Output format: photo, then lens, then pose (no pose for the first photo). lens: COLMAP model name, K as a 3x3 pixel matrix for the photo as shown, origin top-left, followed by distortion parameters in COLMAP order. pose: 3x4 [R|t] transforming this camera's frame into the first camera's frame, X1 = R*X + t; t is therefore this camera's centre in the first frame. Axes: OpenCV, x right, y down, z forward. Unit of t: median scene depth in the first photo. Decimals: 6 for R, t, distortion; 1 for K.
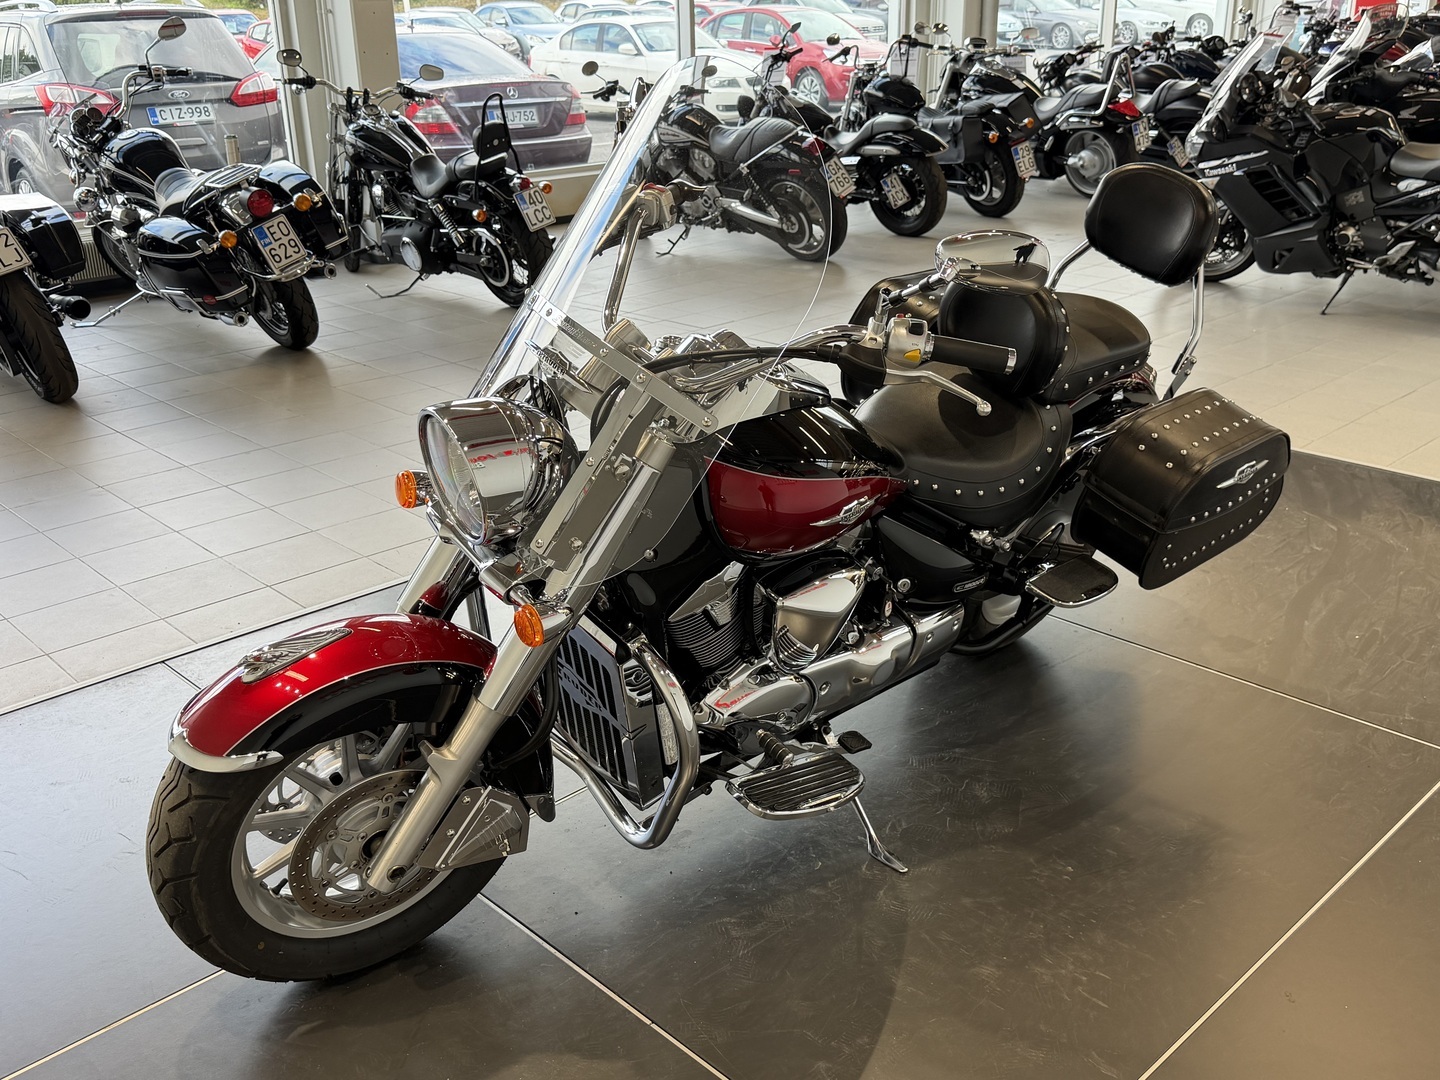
lens RADIAL K [[1371.3, 0, 720.0], [0, 1371.3, 540.0], [0, 0, 1]] dist [0.083691, -0.003700]
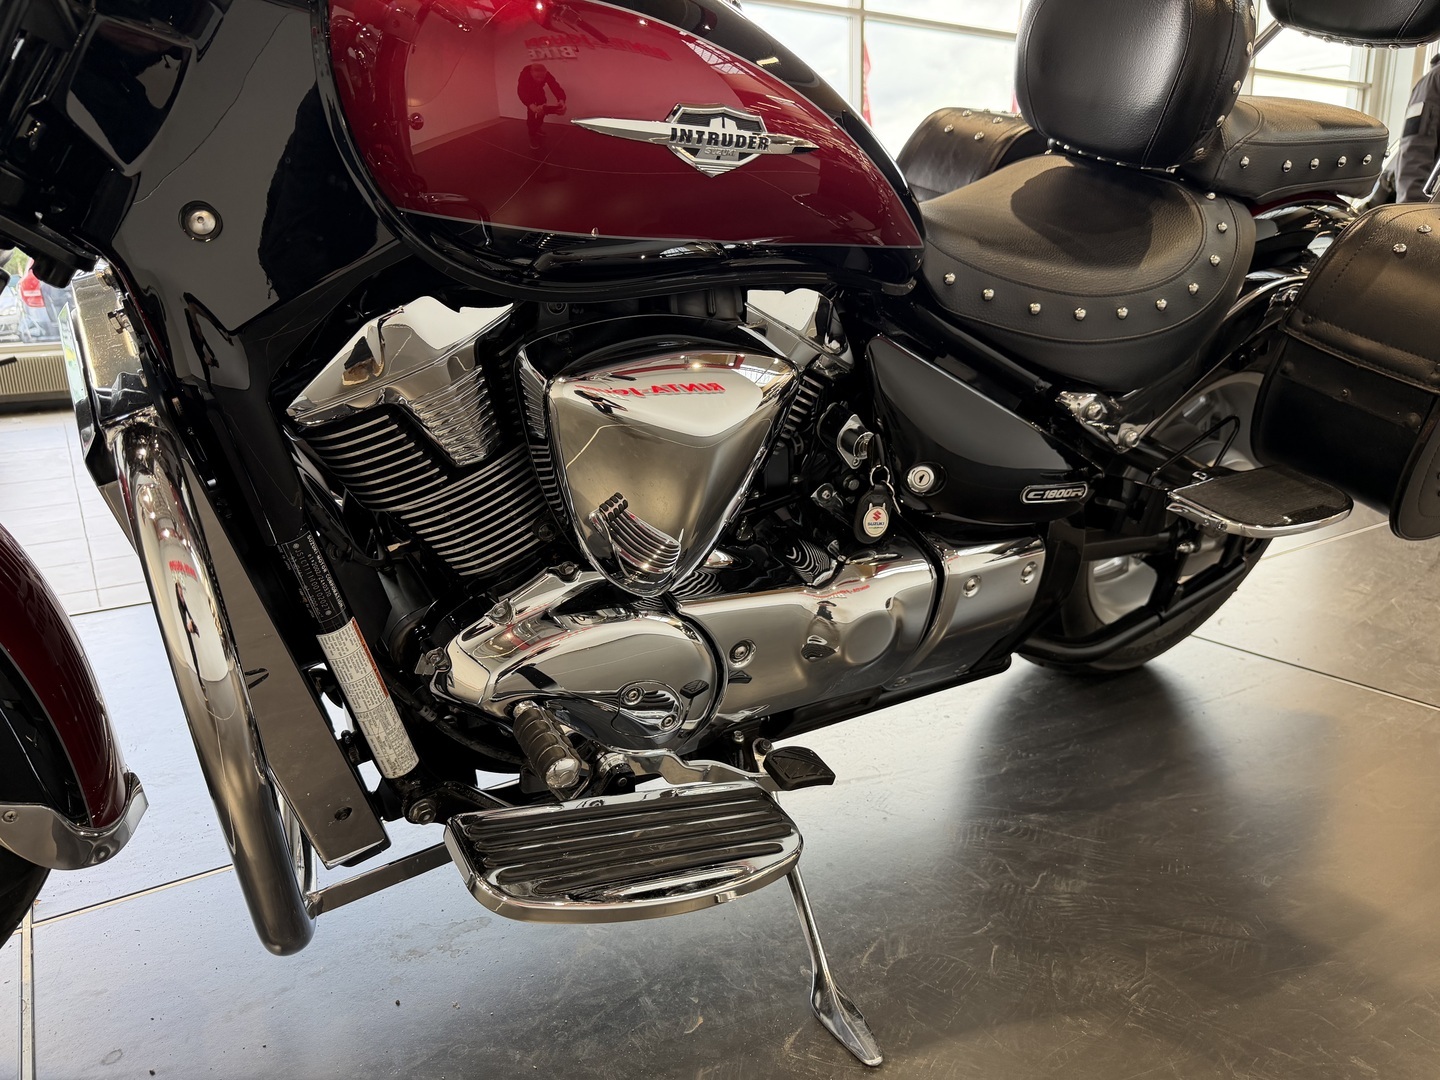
lens RADIAL K [[1058.1, 0, 720.0], [0, 1058.1, 540.0], [0, 0, 1]] dist [0.106865, -0.192013]
pose [[0.983803, 0.040434, -0.174632, 0.127970], [-0.060209, 0.992165, -0.109468, 0.103775], [0.168838, 0.118209, 0.978530, 0.581169]]
